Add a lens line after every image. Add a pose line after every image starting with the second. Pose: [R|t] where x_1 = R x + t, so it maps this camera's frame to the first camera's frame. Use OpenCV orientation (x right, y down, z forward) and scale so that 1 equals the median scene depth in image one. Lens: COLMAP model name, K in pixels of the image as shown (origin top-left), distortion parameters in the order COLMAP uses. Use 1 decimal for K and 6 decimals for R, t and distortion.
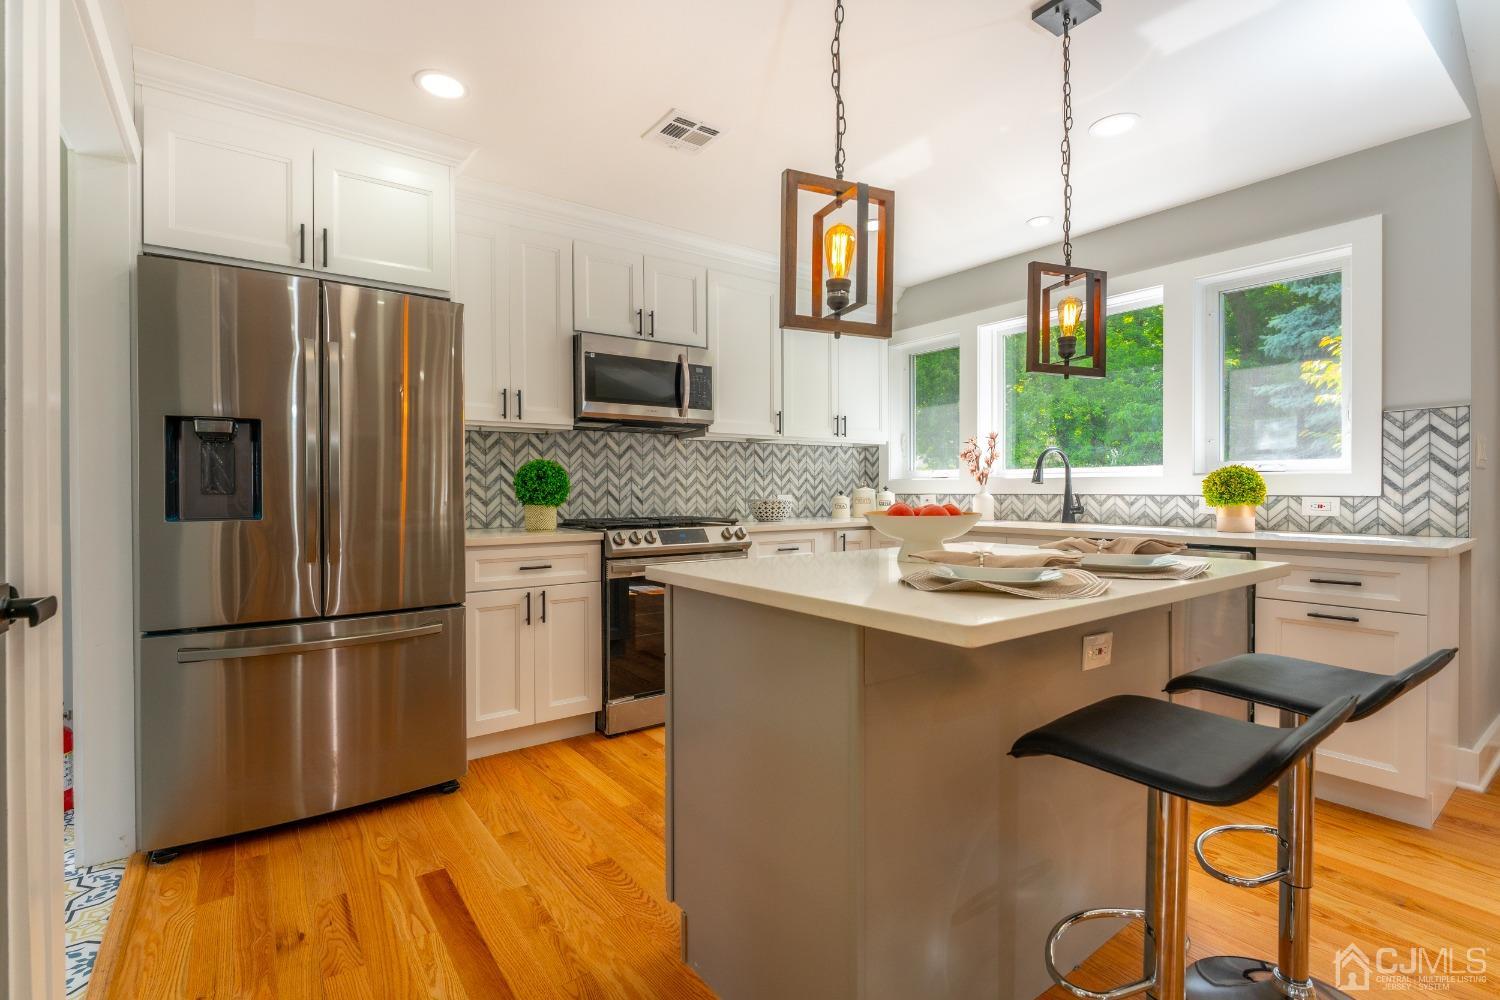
lens RADIAL K [[692.6, 0, 784.0], [0, 692.6, 492.2], [0, 0, 1]] dist [-0.011052, 0.003827]
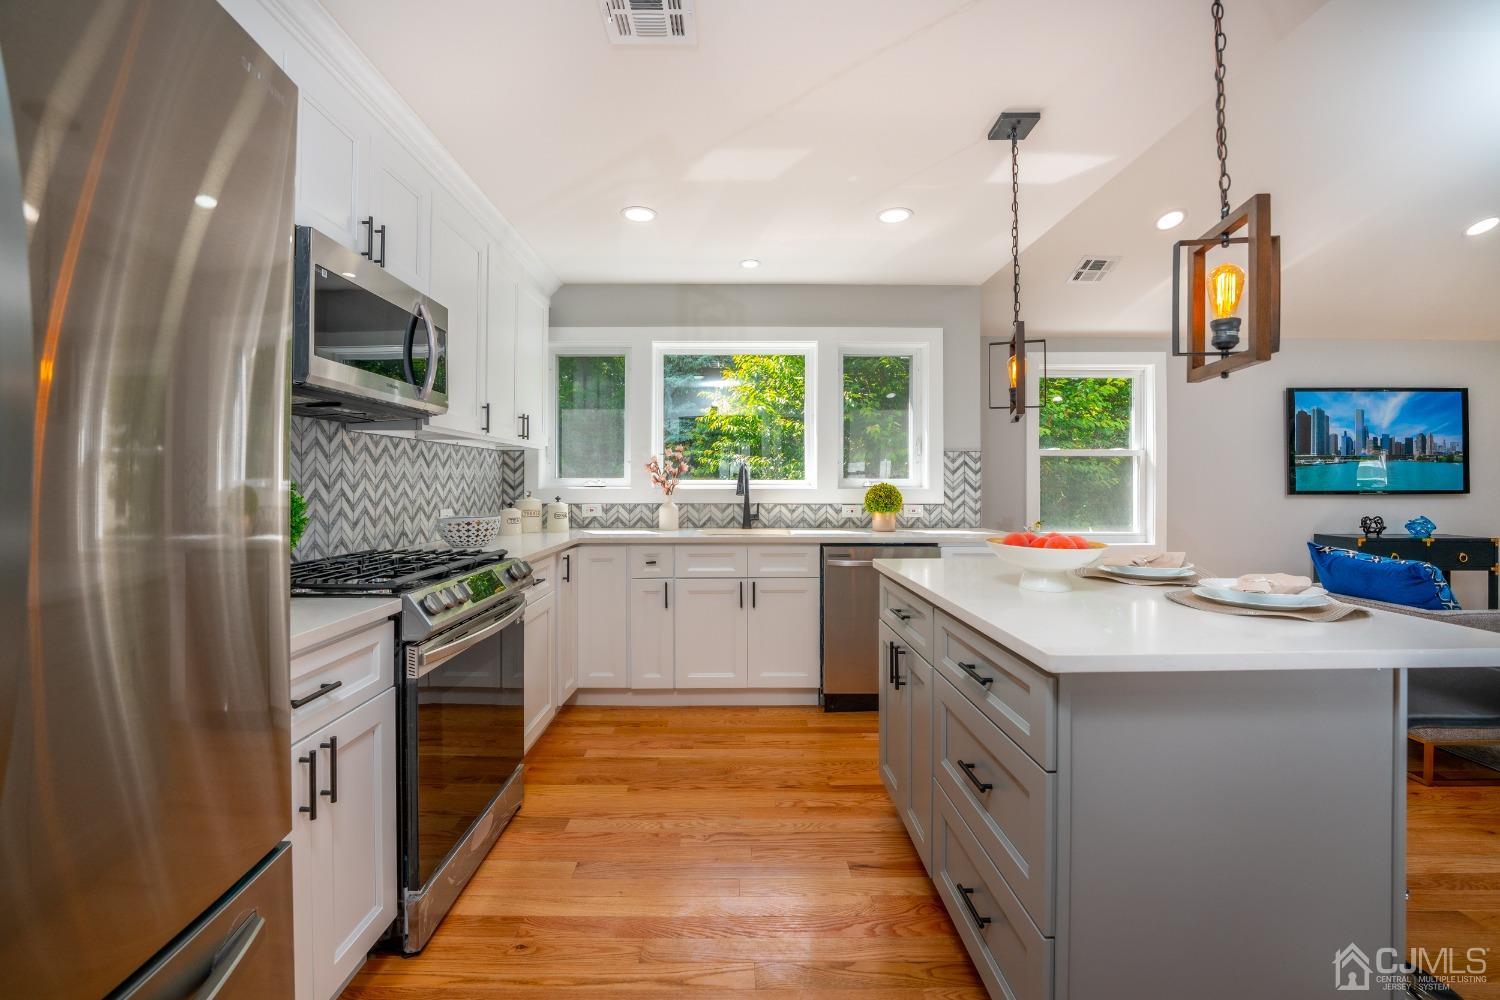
lens RADIAL K [[598.6, 0, 753.6], [0, 598.6, 477.8], [0, 0, 1]] dist [-0.015609, -0.000056]
pose [[0.606576, 0.011915, 0.794936, -0.382126], [-0.001804, 0.999906, -0.013611, -0.027130], [-0.795024, 0.006822, 0.606540, 0.388412]]
